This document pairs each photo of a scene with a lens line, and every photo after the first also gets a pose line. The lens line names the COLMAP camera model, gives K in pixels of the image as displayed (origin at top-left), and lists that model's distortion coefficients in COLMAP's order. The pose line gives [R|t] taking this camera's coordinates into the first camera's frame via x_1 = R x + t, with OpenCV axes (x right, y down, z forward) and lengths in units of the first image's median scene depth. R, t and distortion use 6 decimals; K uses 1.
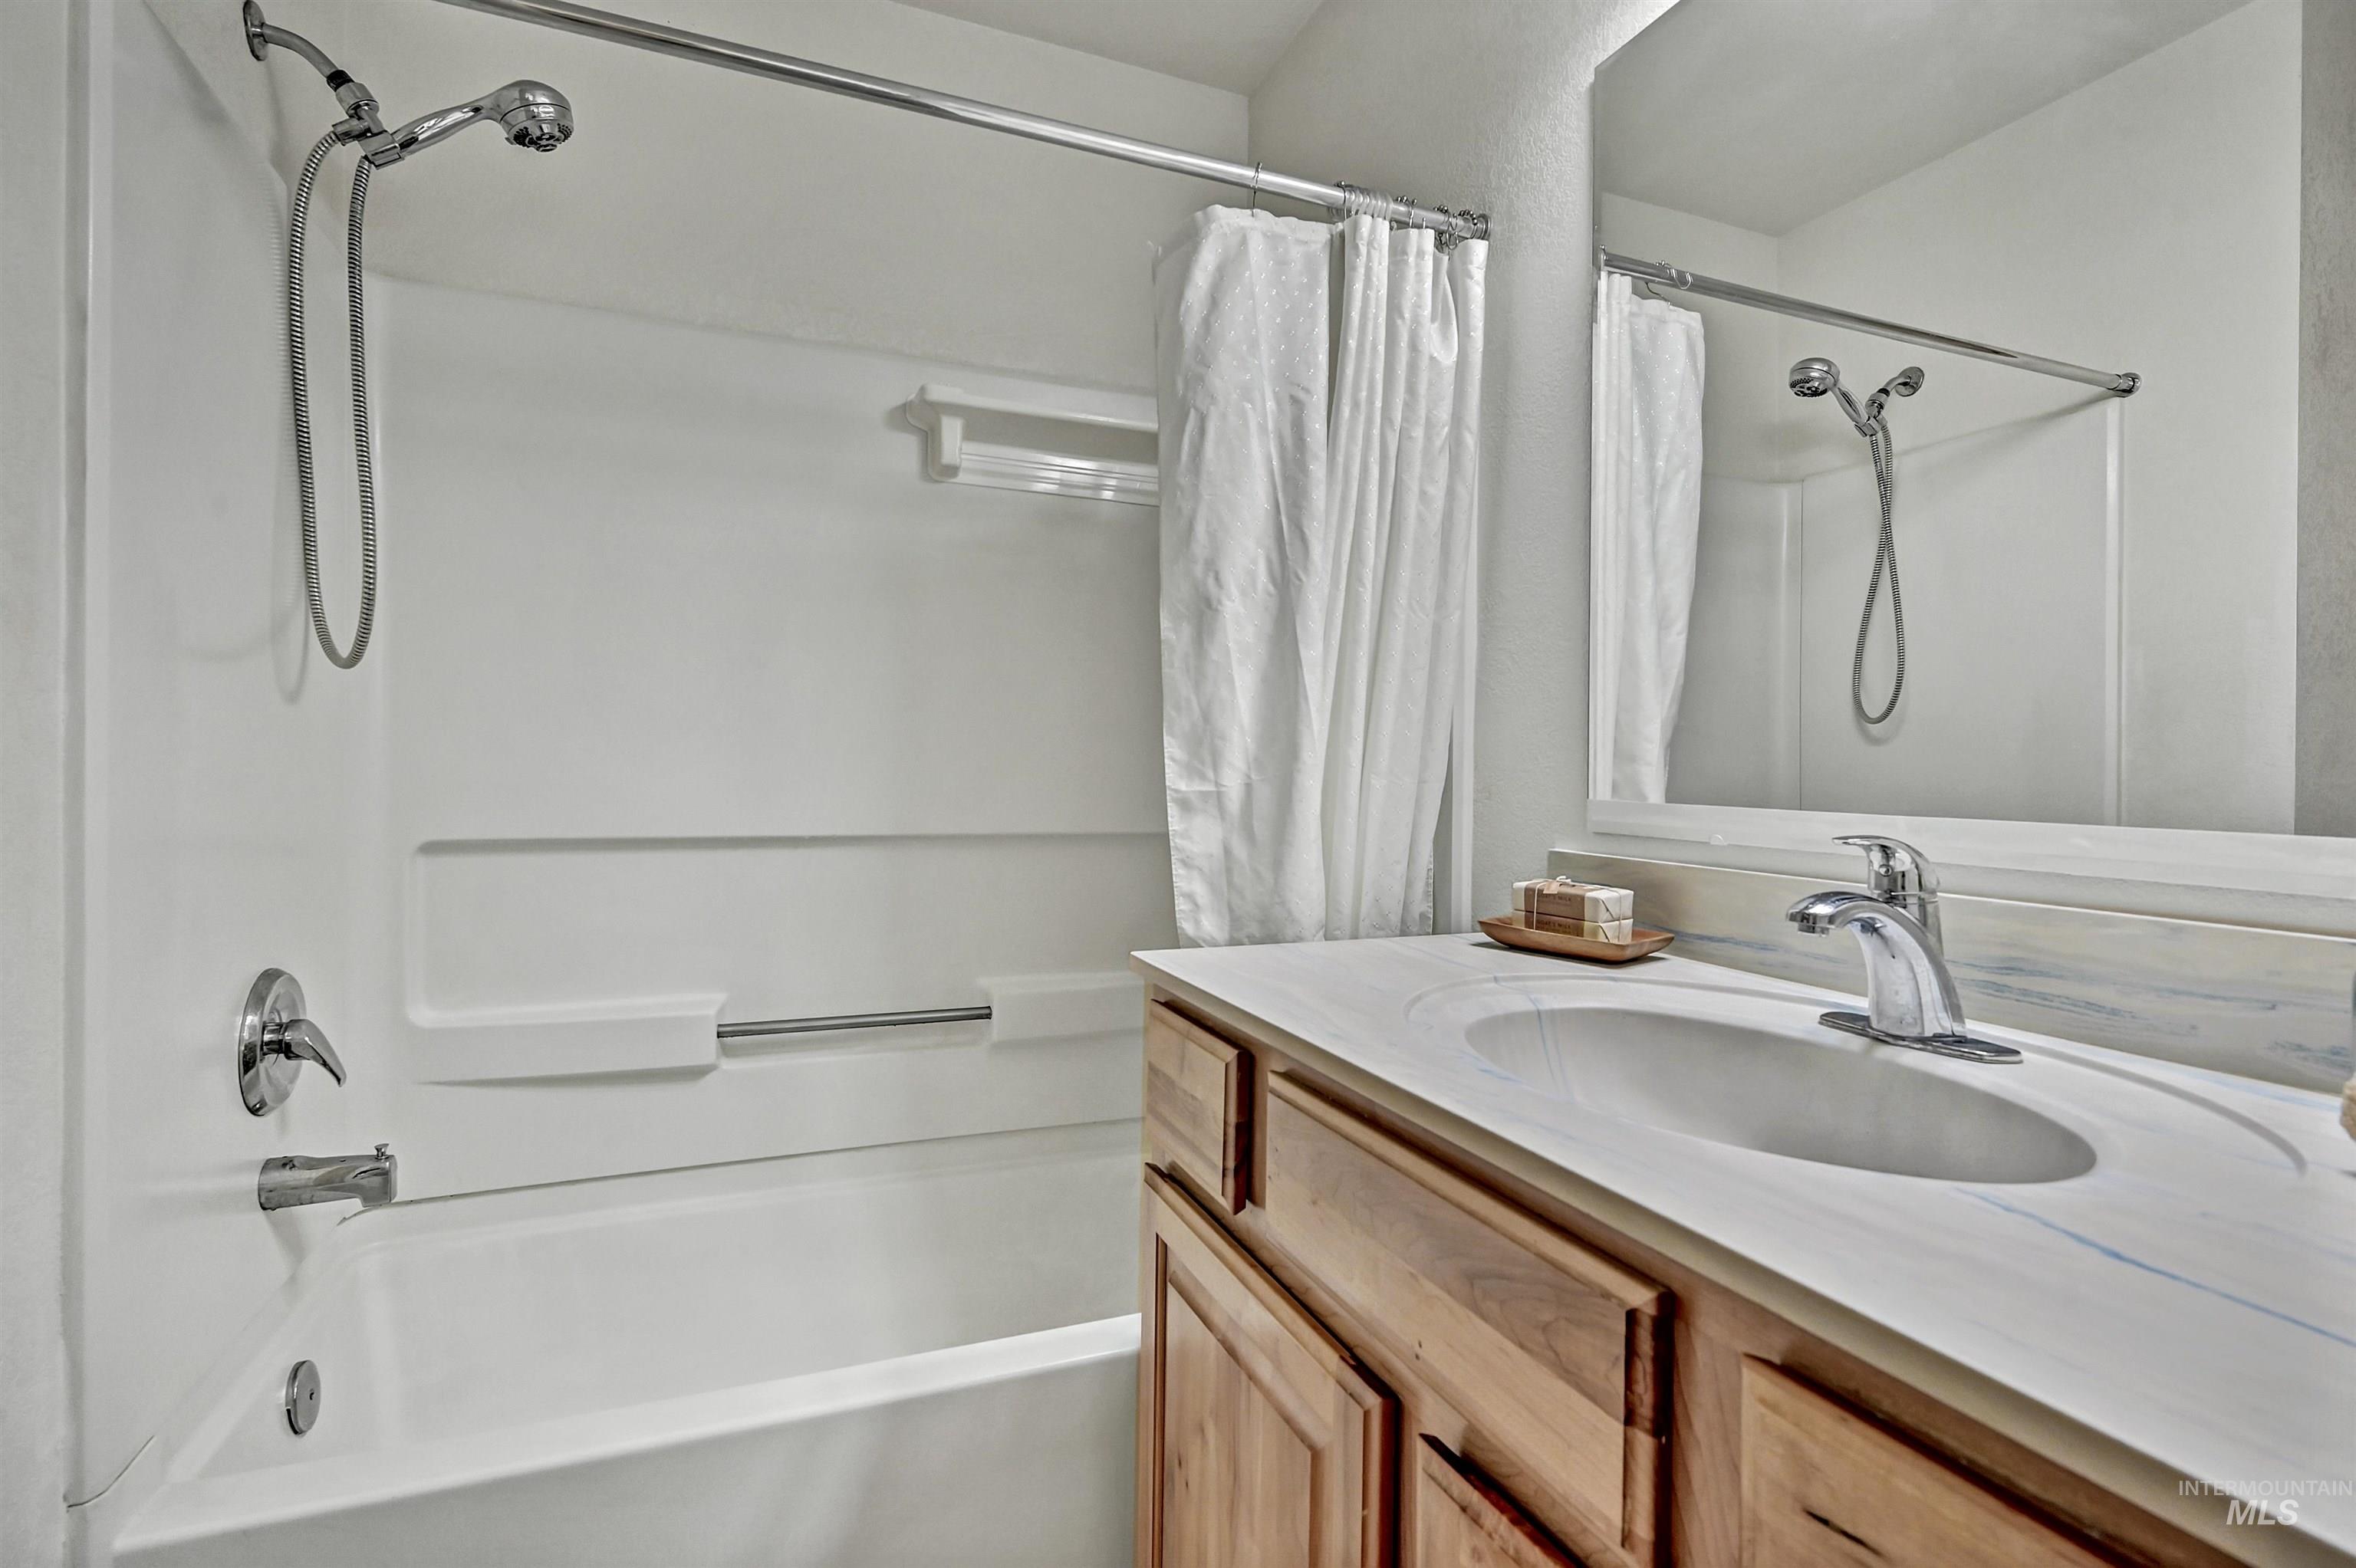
lens RADIAL K [[1084.0, 0, 1177.4], [0, 1084.0, 786.6], [0, 0, 1]] dist [-0.001342, 0.000549]
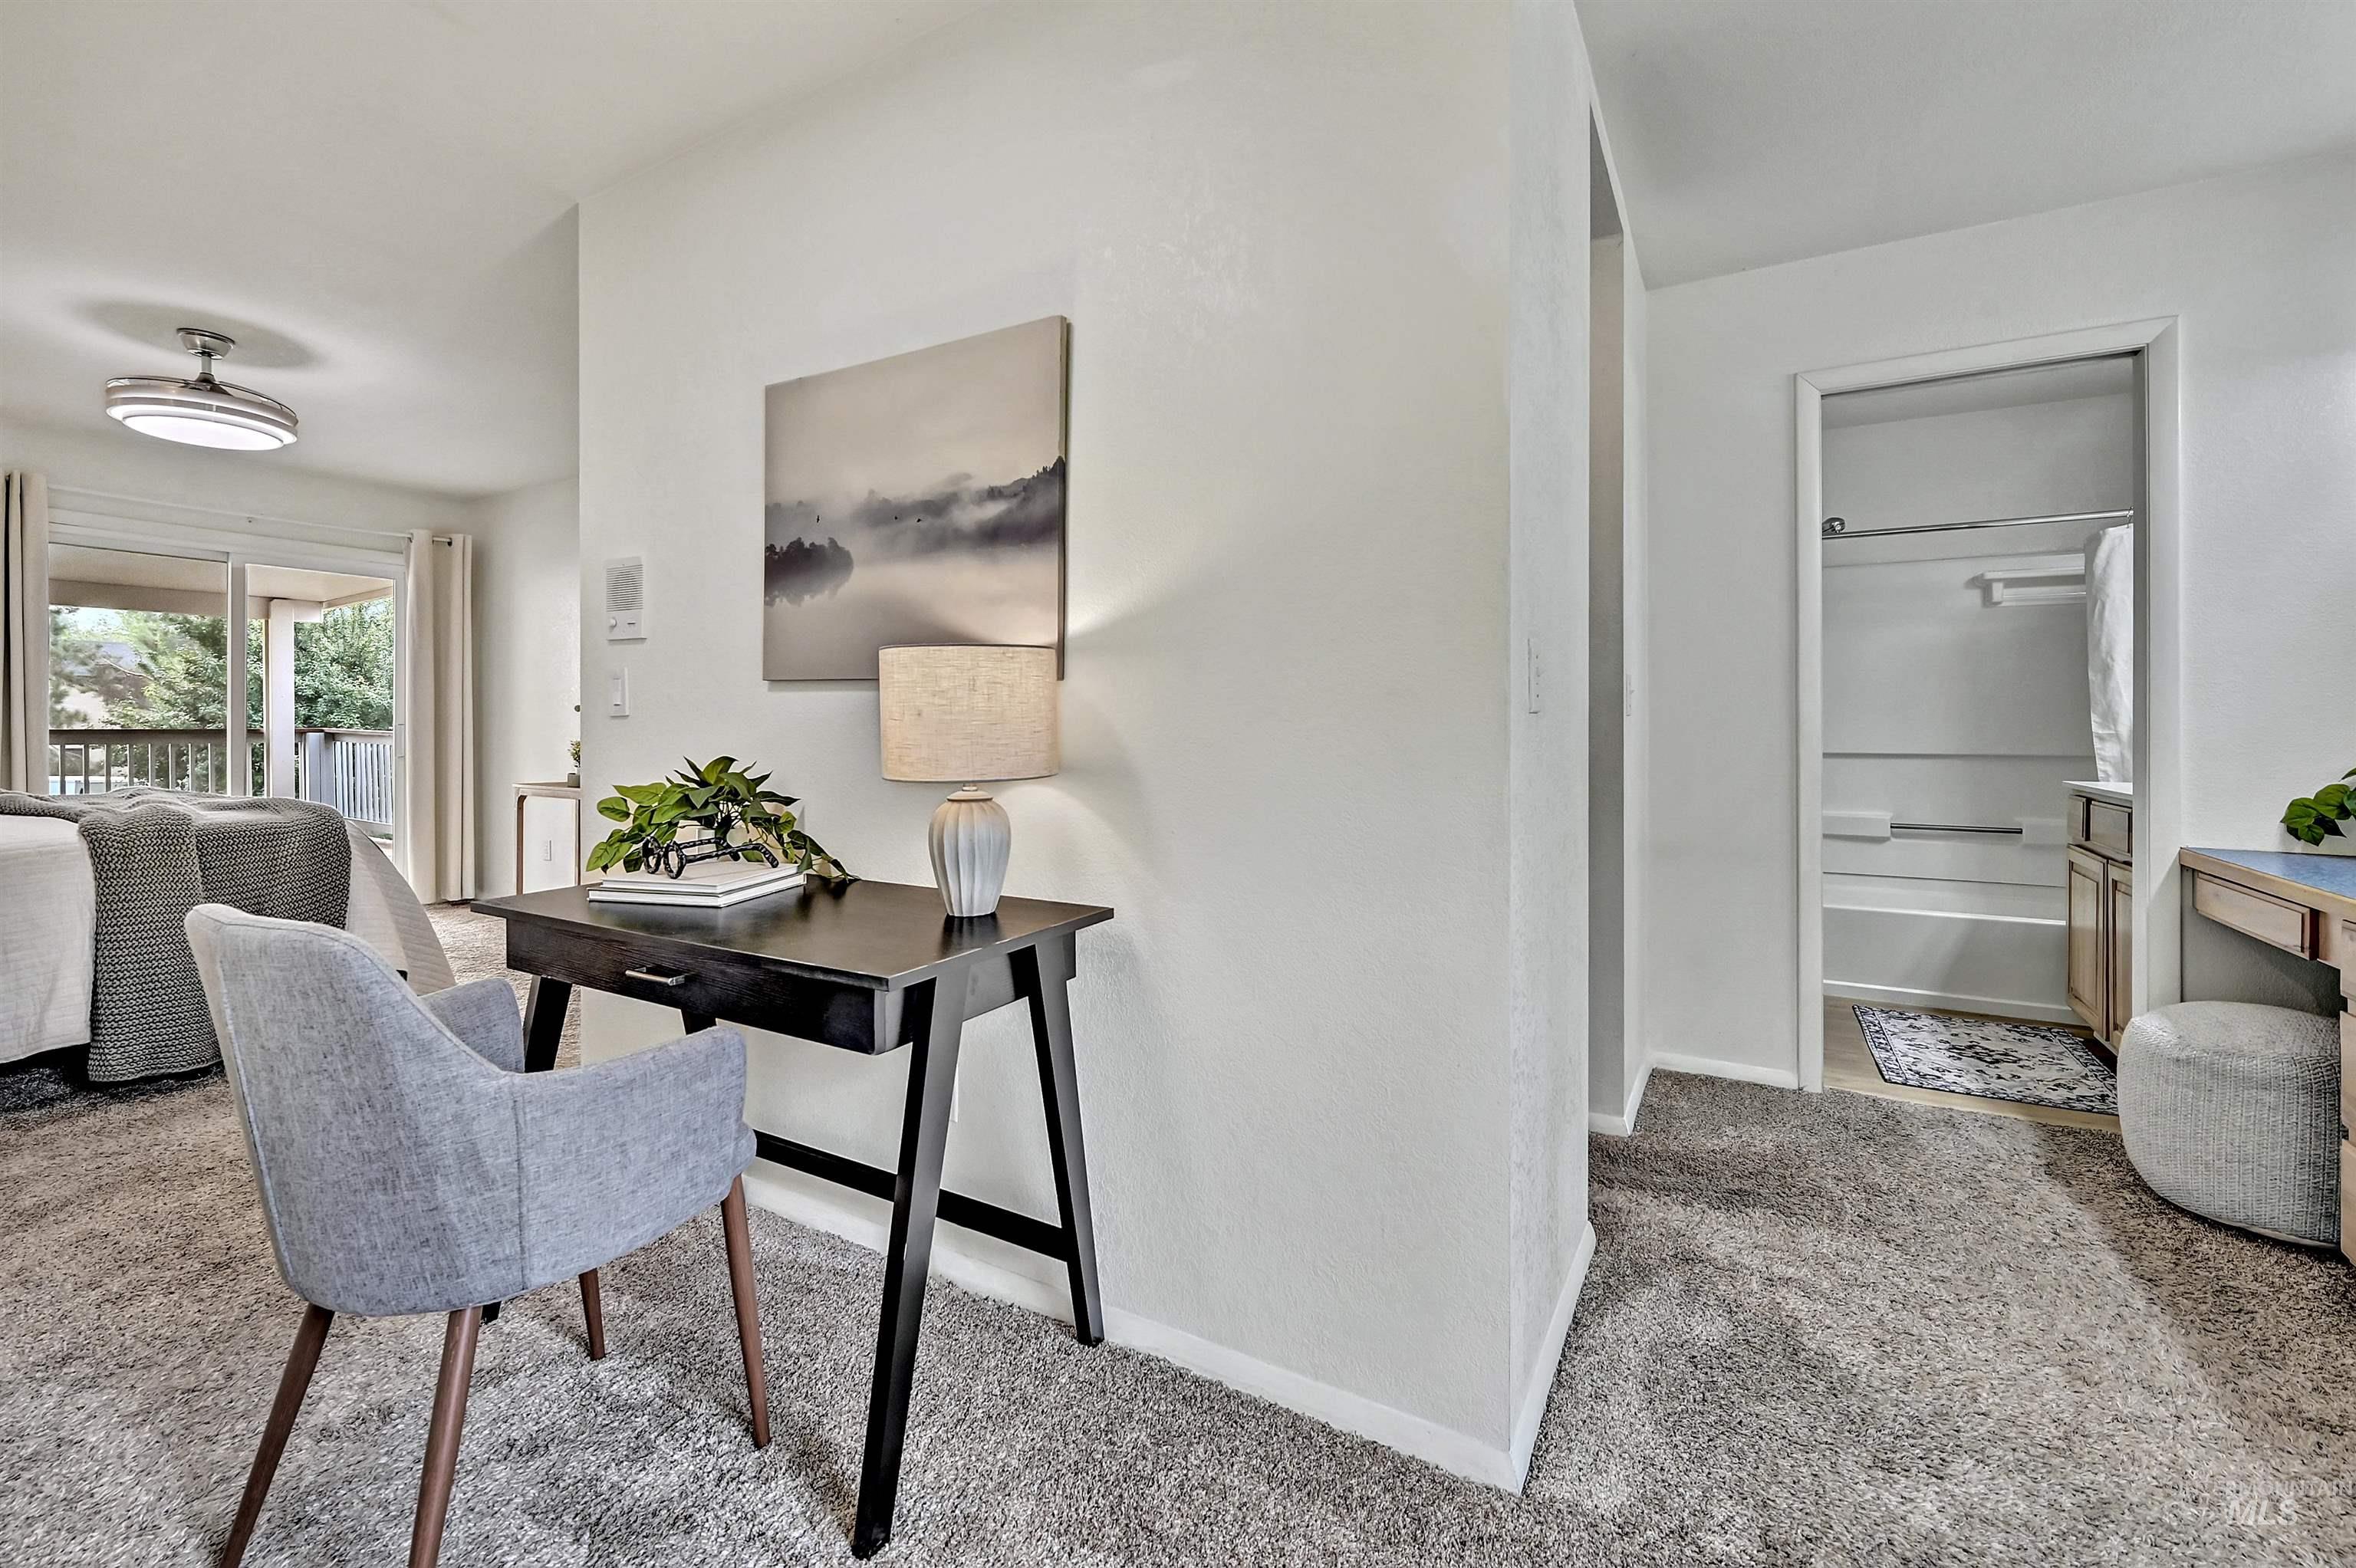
lens RADIAL K [[1006.8, 0, 1180.8], [0, 1006.8, 730.1], [0, 0, 1]] dist [-0.001572, 0.000509]
pose [[0.611486, -0.010370, -0.791187, 0.593600], [0.001567, 0.999928, -0.011895, 0.022238], [0.791253, 0.006034, 0.611459, -2.392031]]
